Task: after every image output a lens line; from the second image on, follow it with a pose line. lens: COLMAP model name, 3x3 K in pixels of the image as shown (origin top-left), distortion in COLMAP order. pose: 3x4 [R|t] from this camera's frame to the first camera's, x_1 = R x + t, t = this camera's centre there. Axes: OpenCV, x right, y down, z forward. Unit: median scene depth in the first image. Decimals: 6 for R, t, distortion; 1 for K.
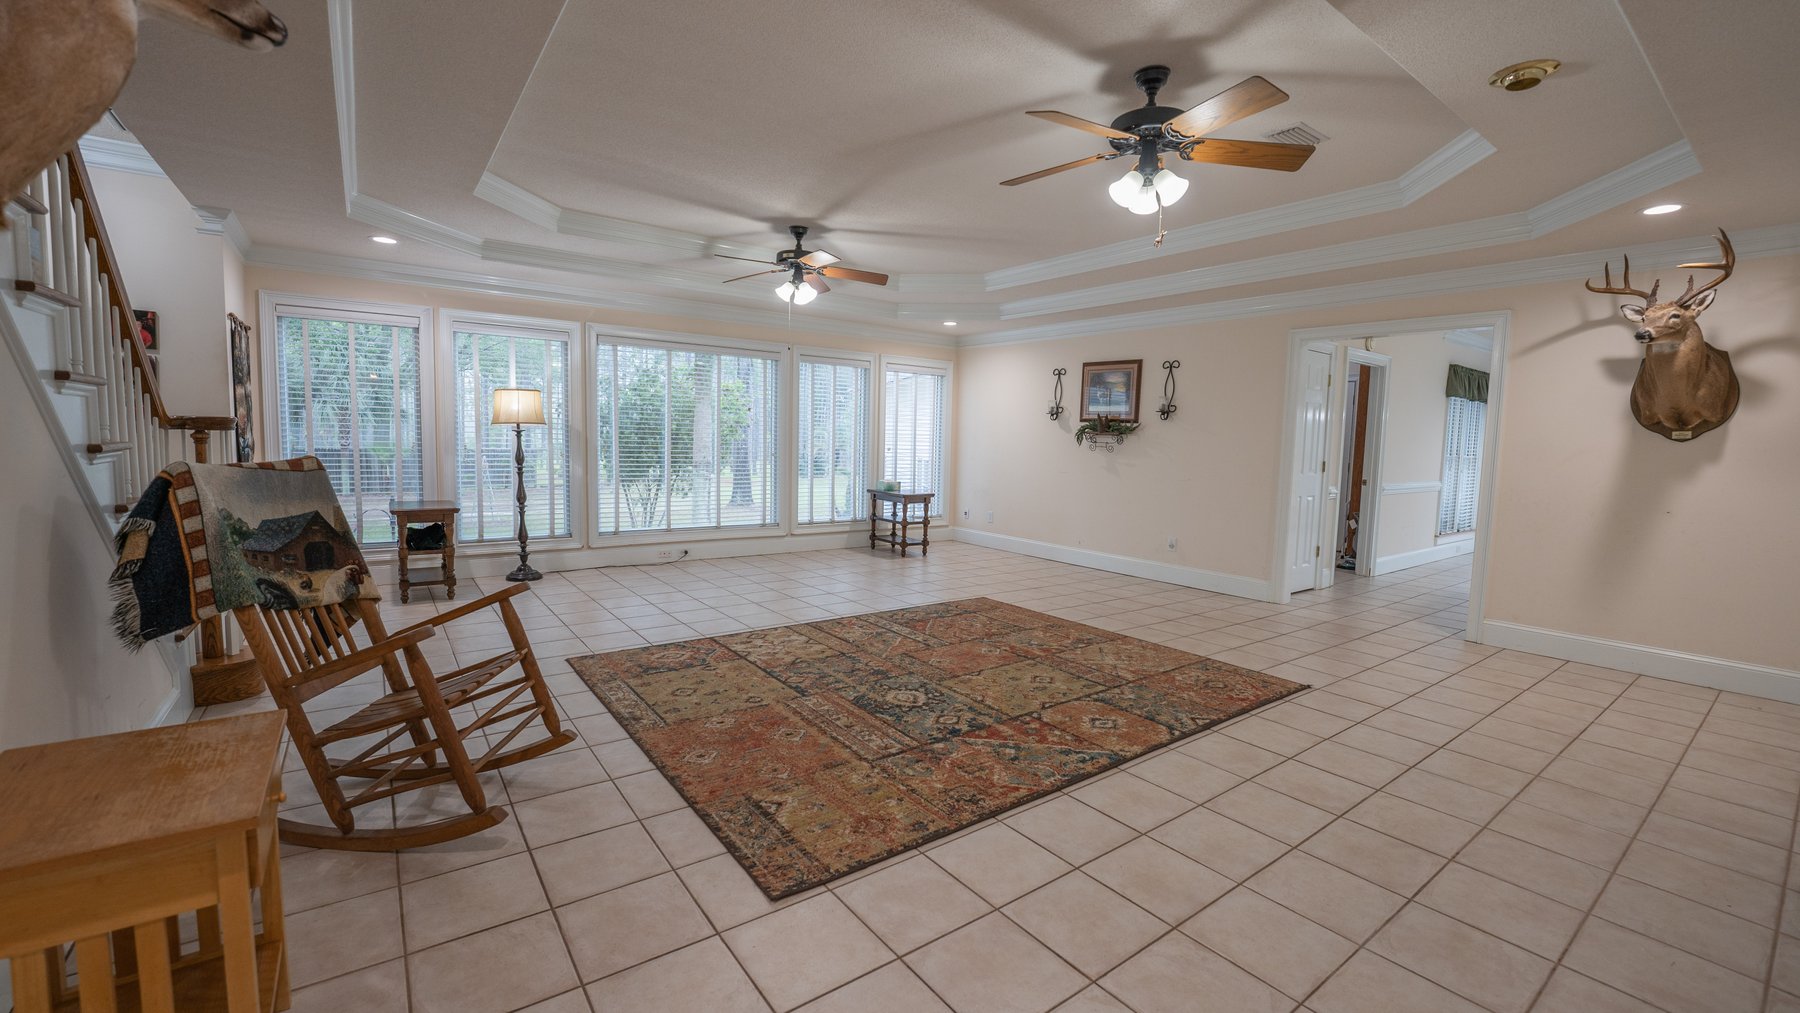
lens RADIAL K [[729.7, 0, 900.0], [0, 729.7, 506.5], [0, 0, 1]] dist [-0.026562, -0.000022]
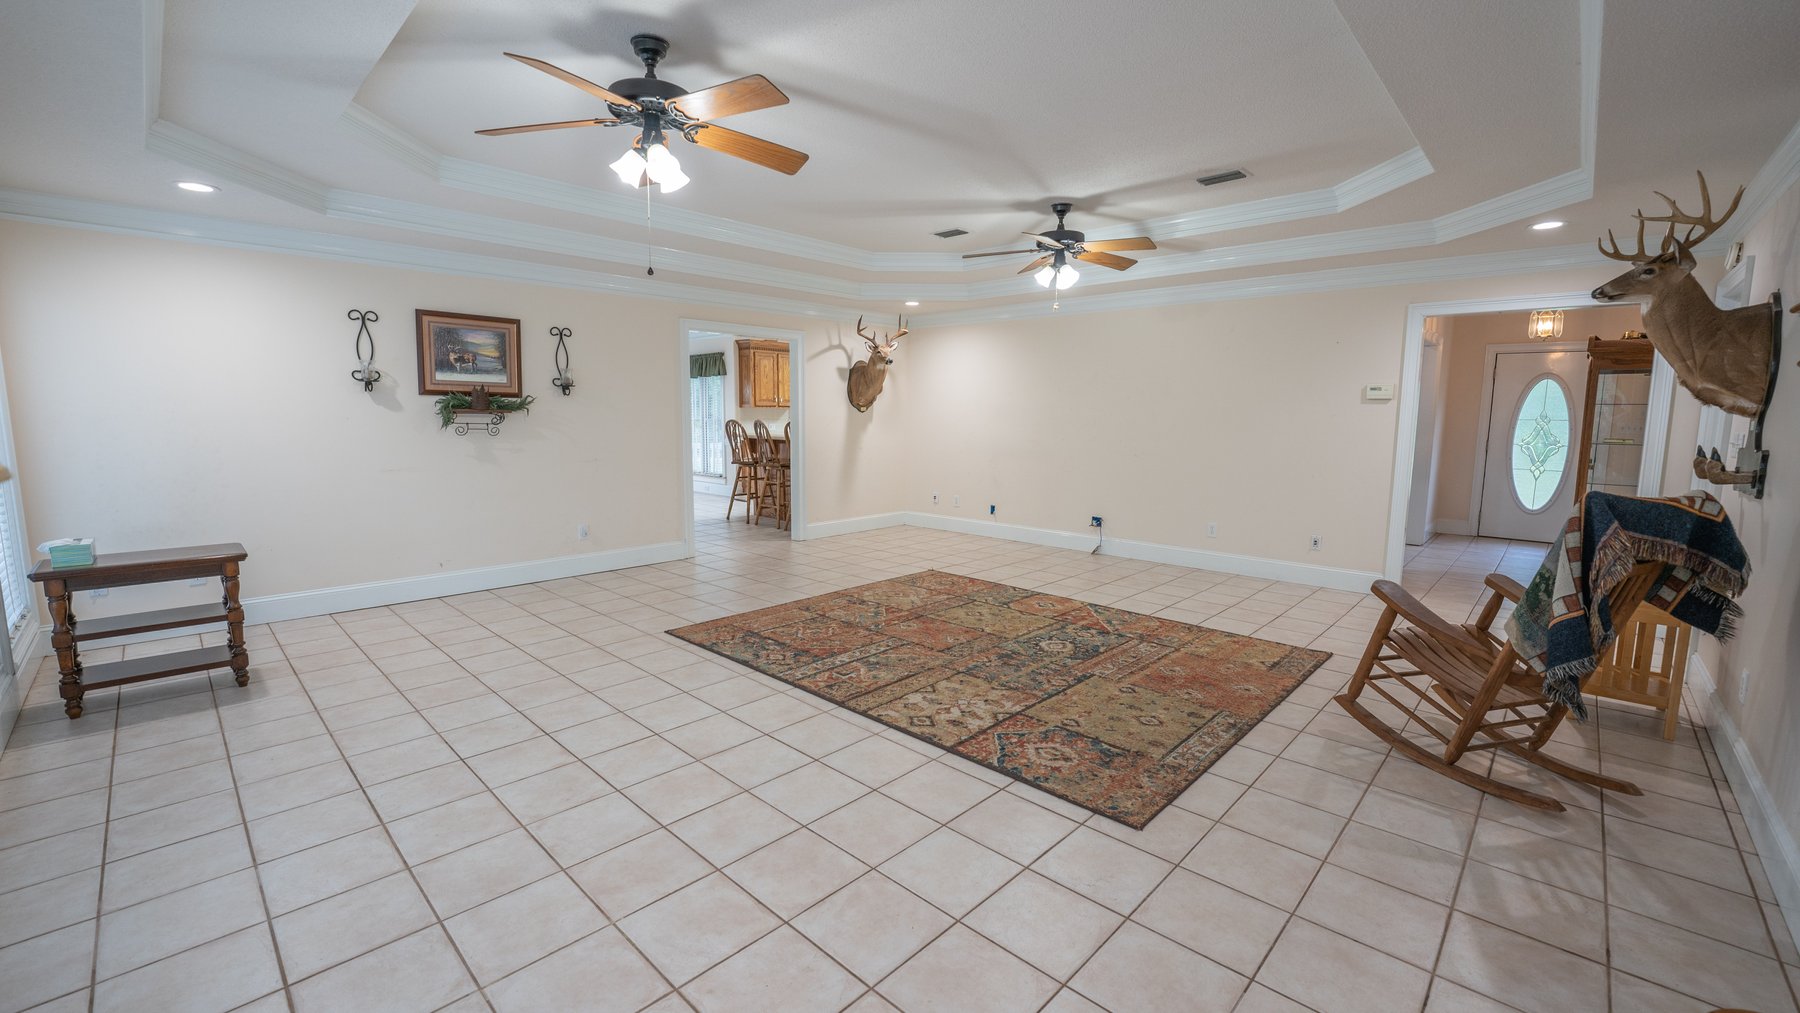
lens RADIAL K [[729.7, 0, 900.0], [0, 729.7, 506.5], [0, 0, 1]] dist [-0.026562, -0.000022]
pose [[-0.175389, -0.153961, 0.972386, -0.998527], [0.078894, 0.982322, 0.169765, -0.177889], [-0.981333, 0.106490, -0.160142, 1.298155]]
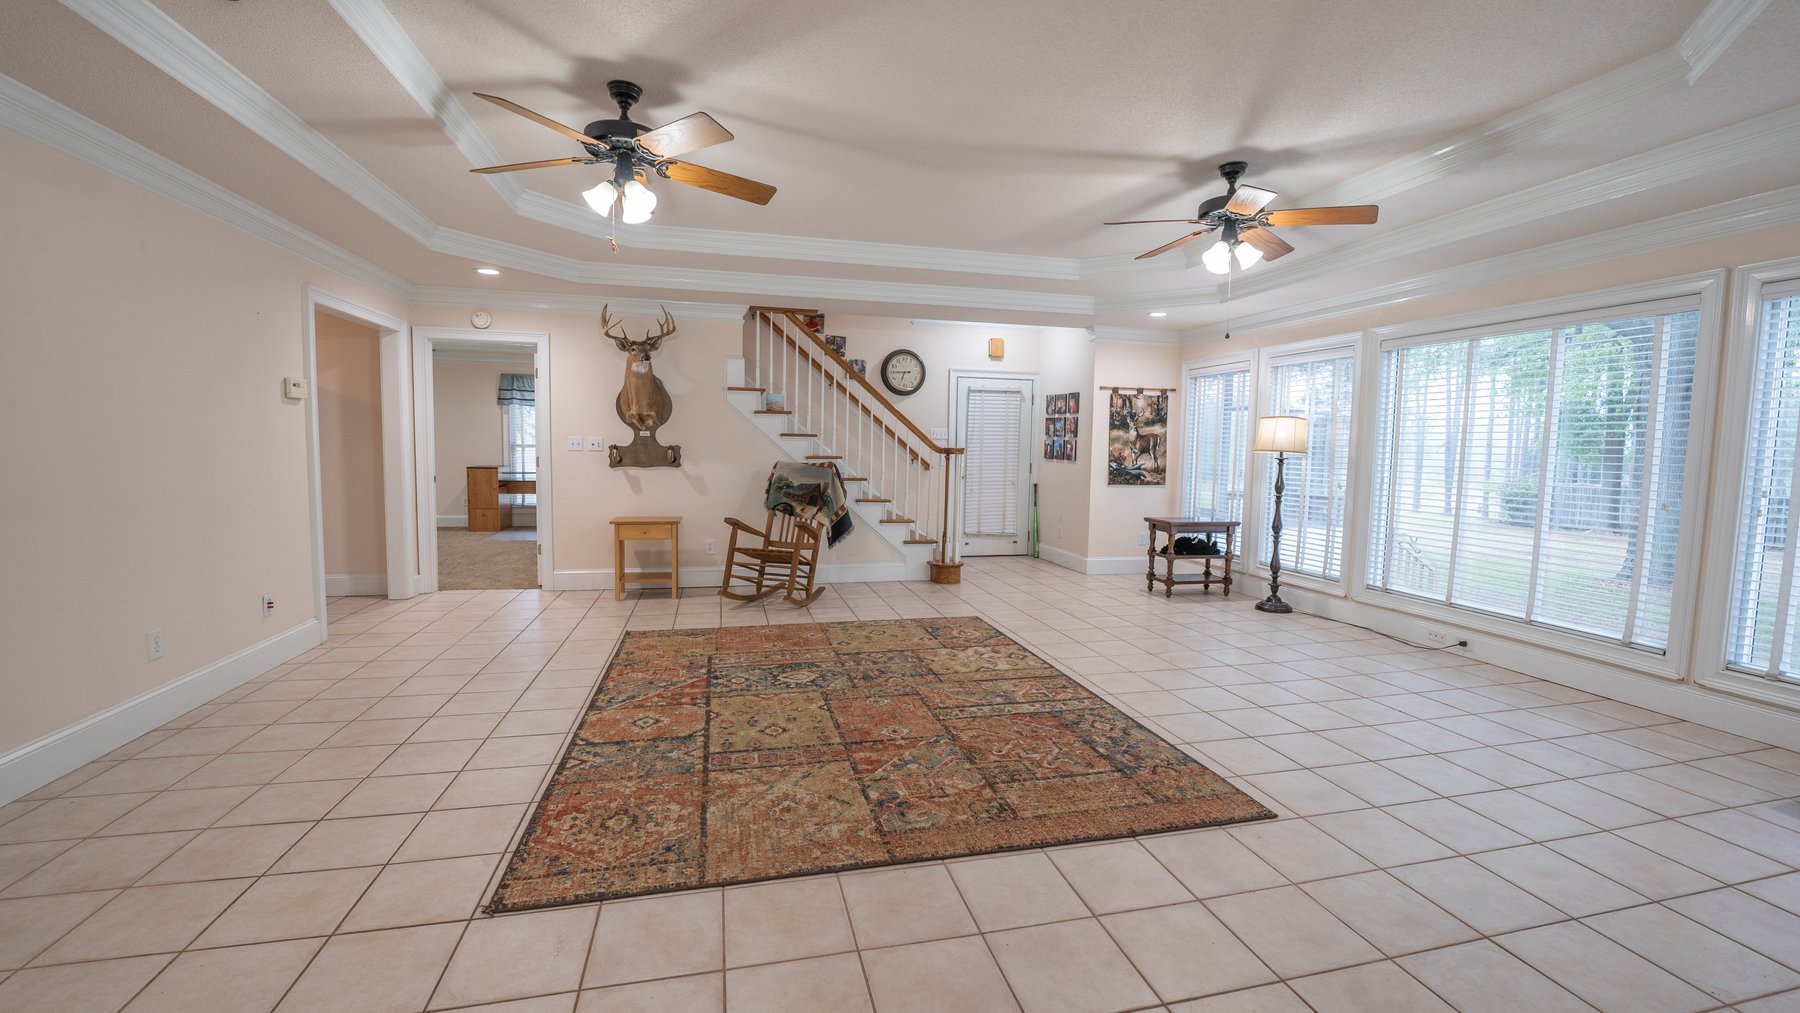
lens RADIAL K [[729.7, 0, 900.0], [0, 729.7, 506.5], [0, 0, 1]] dist [-0.026562, -0.000022]
pose [[-0.382417, 0.042815, -0.922997, 0.895891], [-0.113095, 0.989246, 0.092745, -0.112987], [0.917042, 0.139854, -0.373462, 1.393745]]
